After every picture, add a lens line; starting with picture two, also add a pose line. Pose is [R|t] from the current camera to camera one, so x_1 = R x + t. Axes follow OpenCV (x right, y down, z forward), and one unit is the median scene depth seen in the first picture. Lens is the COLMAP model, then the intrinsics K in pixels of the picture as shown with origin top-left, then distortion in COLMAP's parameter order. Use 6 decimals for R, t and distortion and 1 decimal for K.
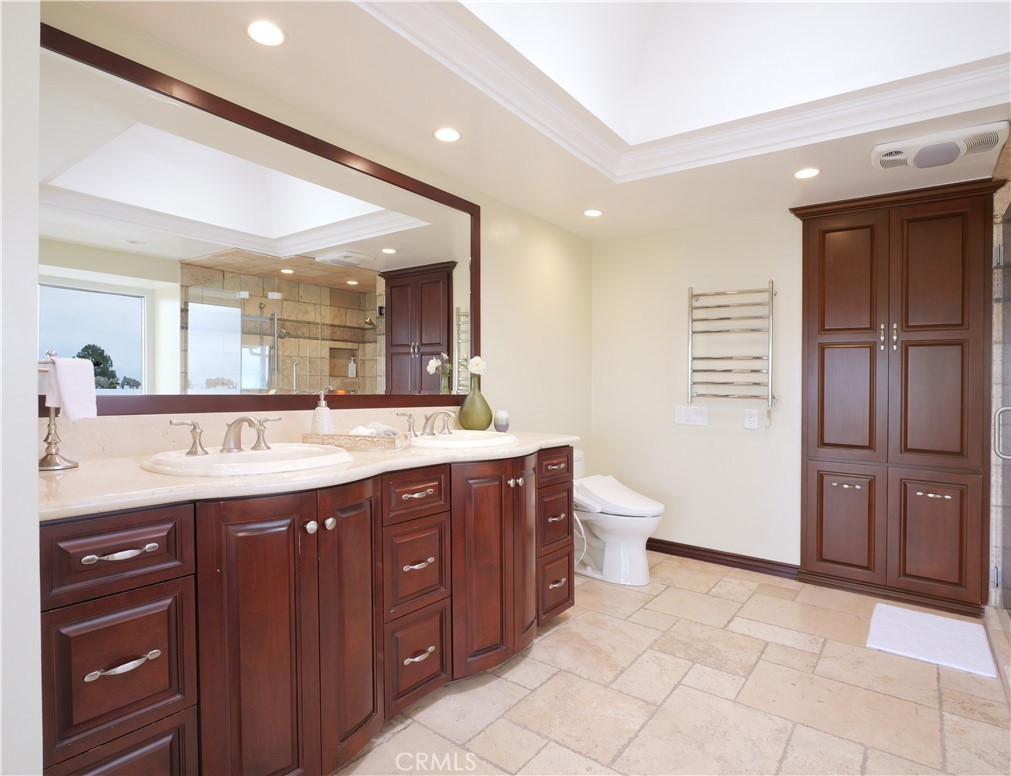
lens RADIAL K [[556.4, 0, 476.6], [0, 556.4, 393.2], [0, 0, 1]] dist [-0.002603, 0.000309]
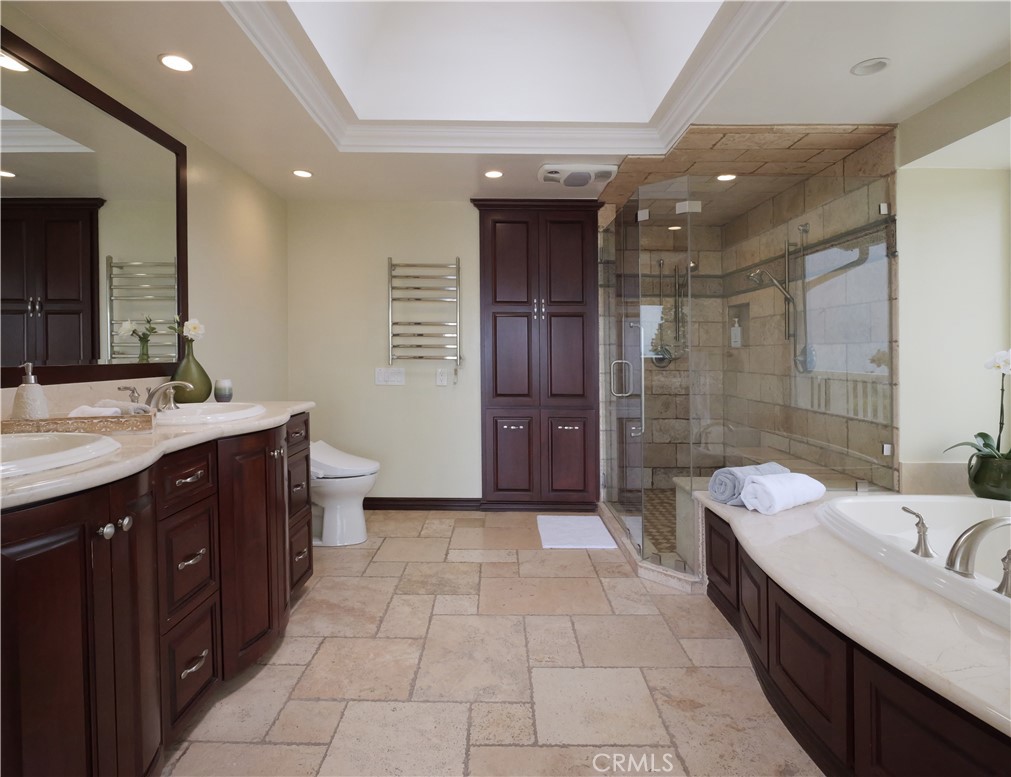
lens RADIAL K [[573.8, 0, 488.3], [0, 573.8, 352.9], [0, 0, 1]] dist [0.000513, 0.002784]
pose [[0.798110, -0.018019, 0.602243, -0.179095], [0.022414, 0.999749, 0.000210, -0.002197], [-0.602095, 0.013331, 0.798313, 0.001698]]
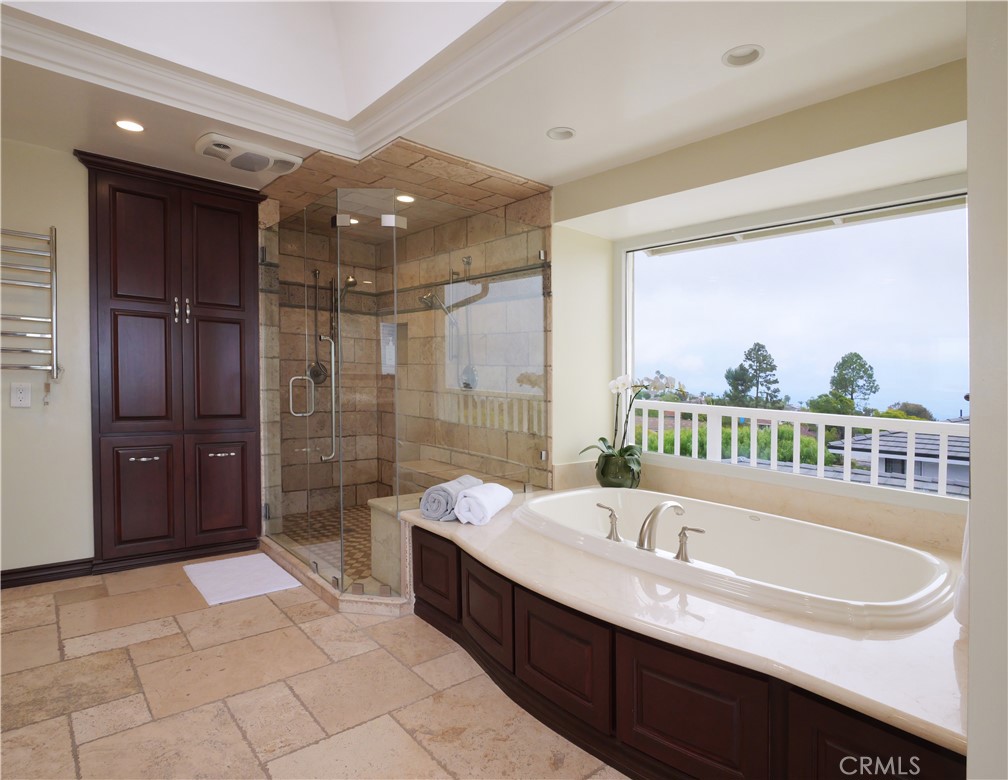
lens RADIAL K [[571.6, 0, 511.3], [0, 571.6, 378.0], [0, 0, 1]] dist [-0.001372, 0.001574]
pose [[0.204315, -0.020917, 0.978682, -0.211075], [-0.012172, 0.999640, 0.023906, -0.008328], [-0.978829, -0.016797, 0.203987, 0.202352]]
